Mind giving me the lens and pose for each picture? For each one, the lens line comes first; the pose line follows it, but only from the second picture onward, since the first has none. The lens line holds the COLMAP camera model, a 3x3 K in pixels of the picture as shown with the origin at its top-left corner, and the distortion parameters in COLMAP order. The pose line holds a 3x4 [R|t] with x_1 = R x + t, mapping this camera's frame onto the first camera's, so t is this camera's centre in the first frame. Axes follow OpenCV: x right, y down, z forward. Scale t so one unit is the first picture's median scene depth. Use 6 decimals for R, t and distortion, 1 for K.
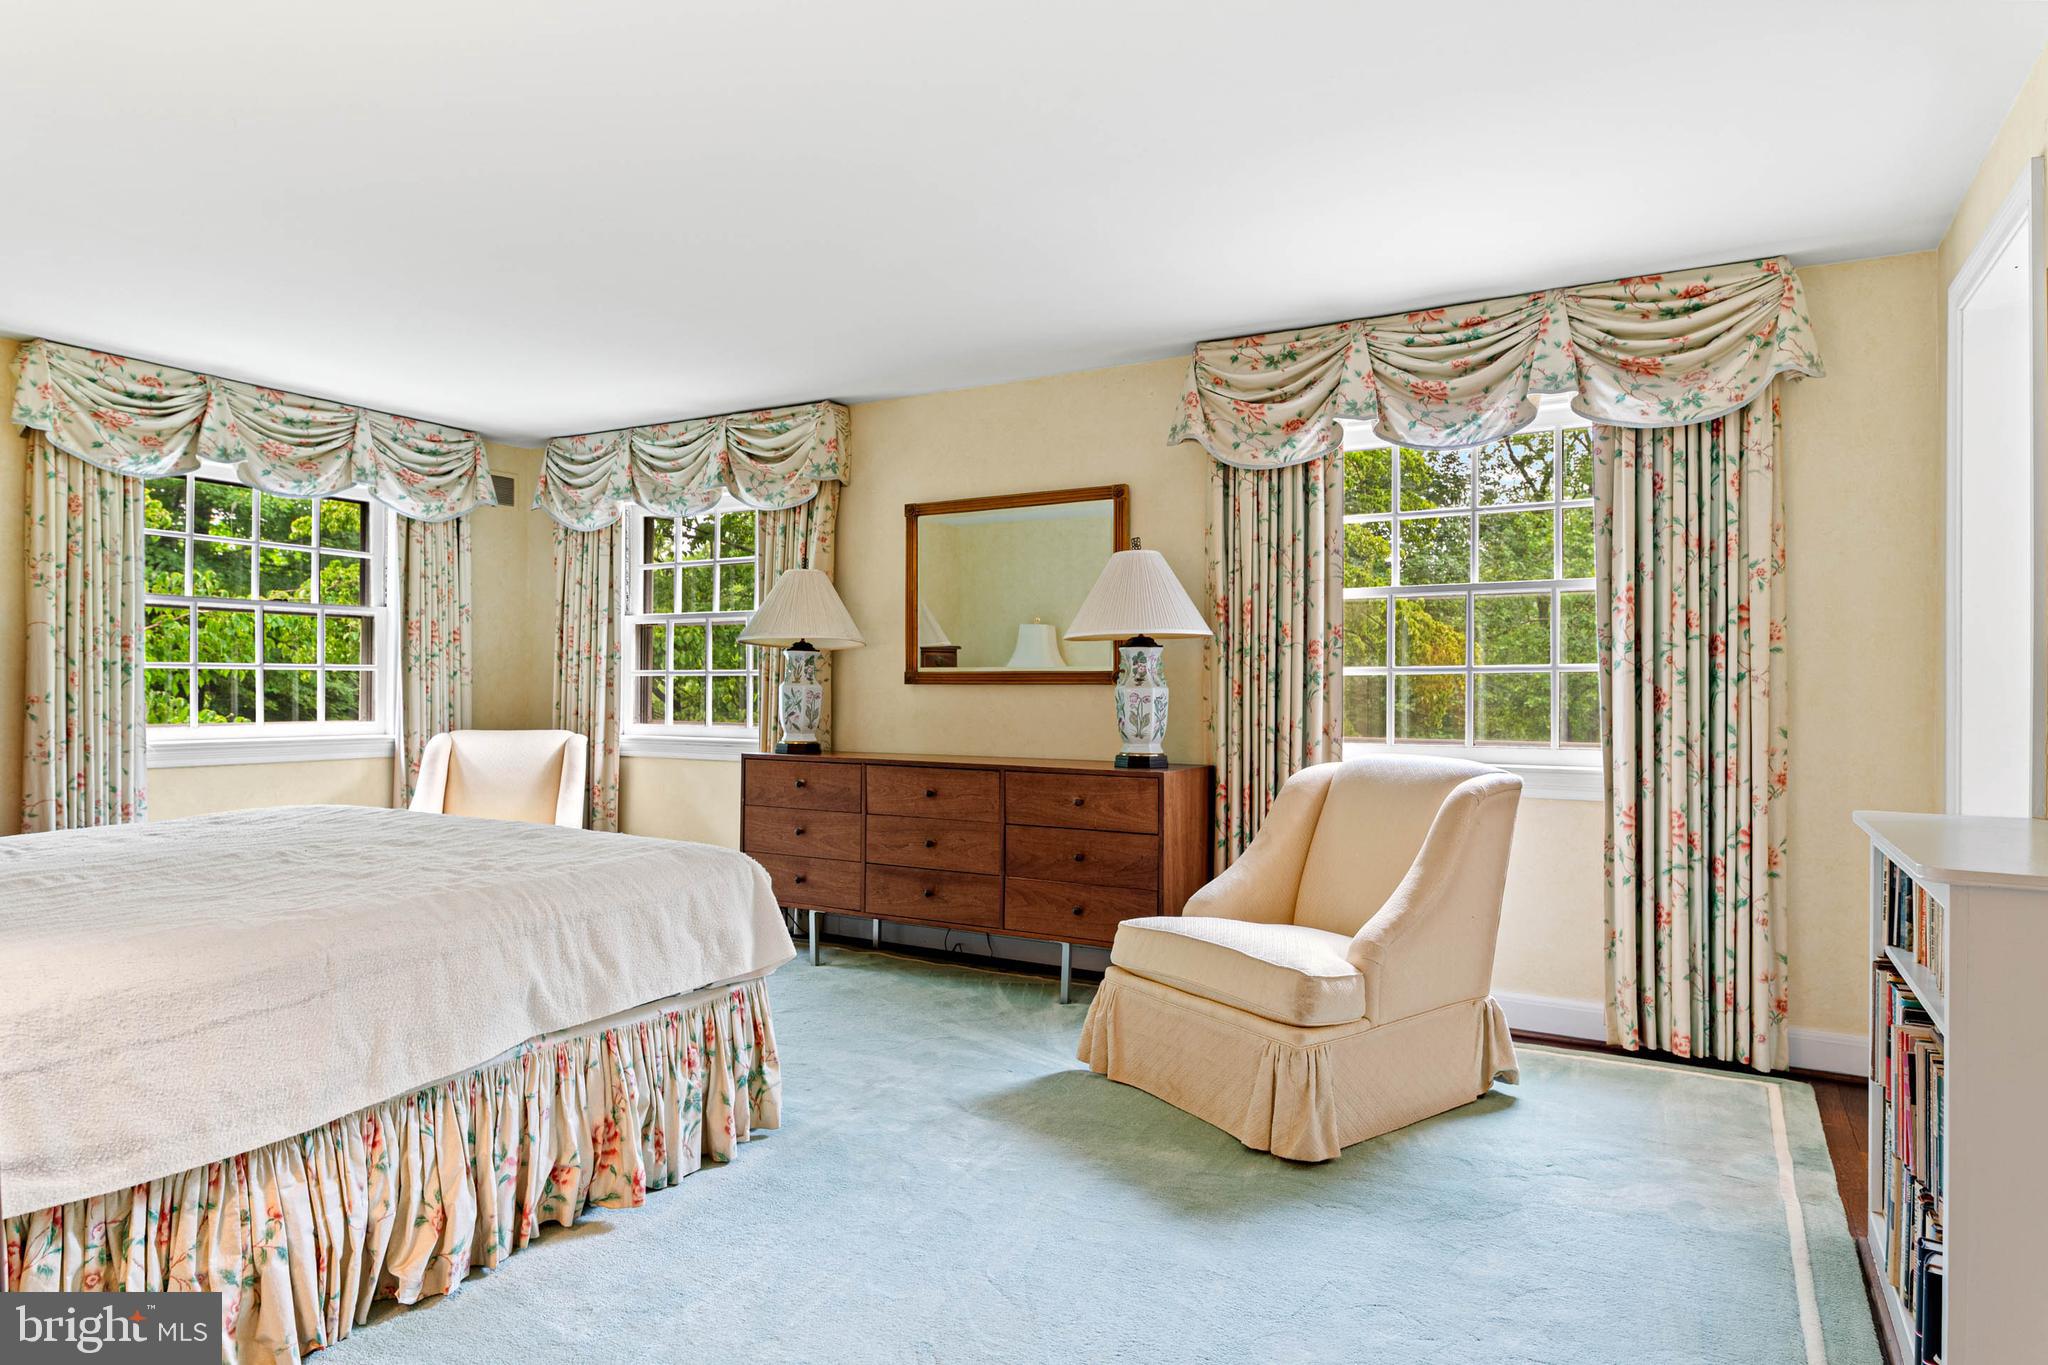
lens RADIAL K [[1186.6, 0, 1043.7], [0, 1186.6, 690.0], [0, 0, 1]] dist [0.000830, 0.000653]
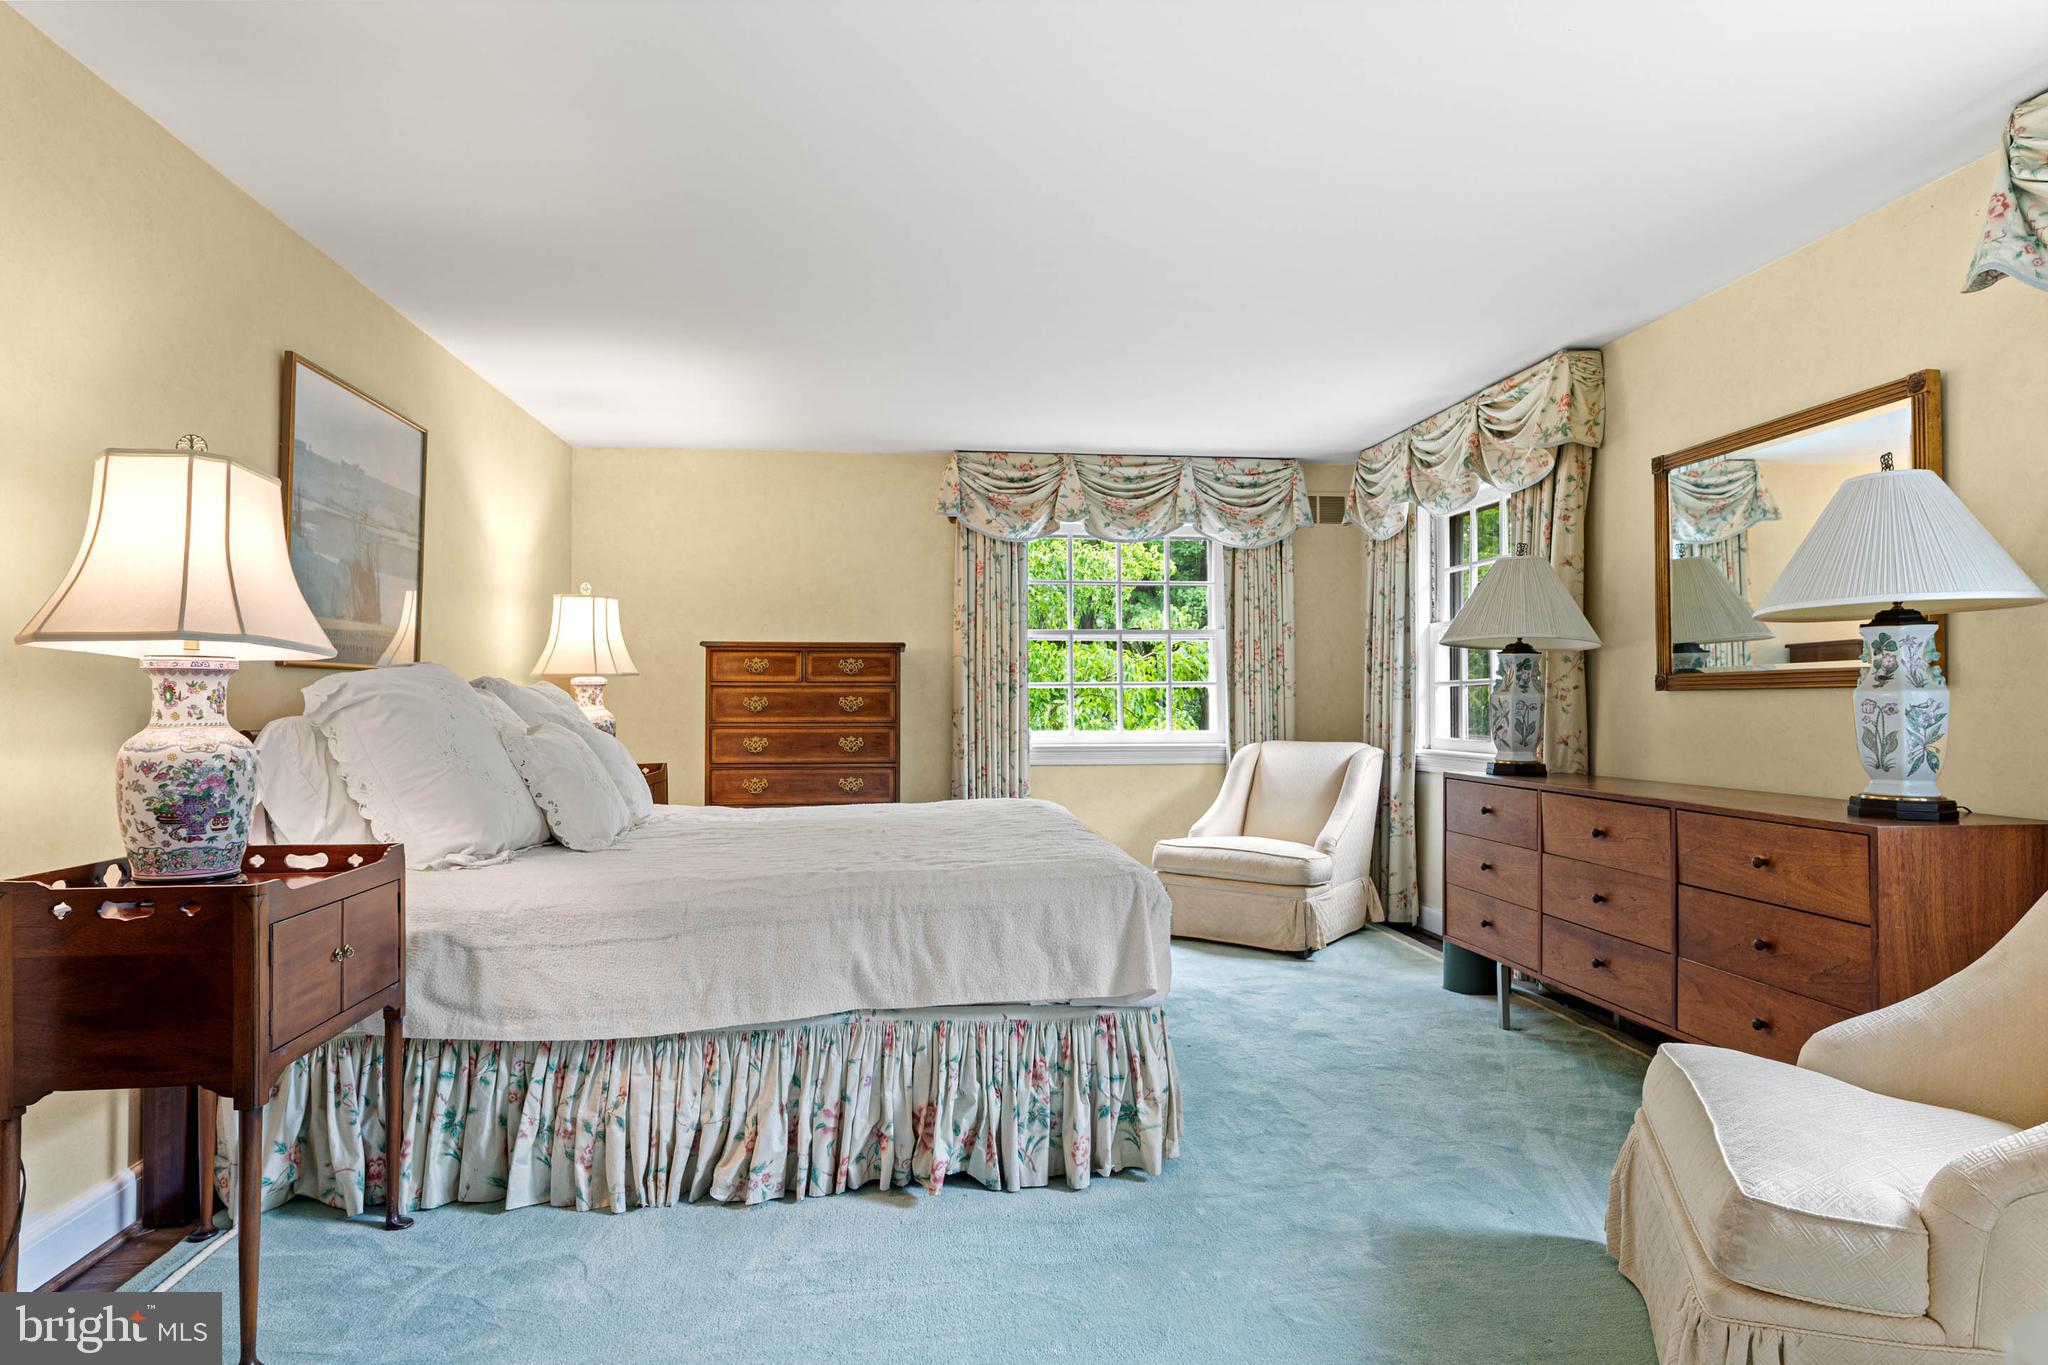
lens RADIAL K [[1186.6, 0, 1033.1], [0, 1186.6, 688.3], [0, 0, 1]] dist [0.000830, 0.000653]
pose [[0.588160, -0.017314, -0.808559, 0.320302], [0.006177, 0.999838, -0.016917, 0.004685], [0.808721, 0.004955, 0.588172, 0.260033]]
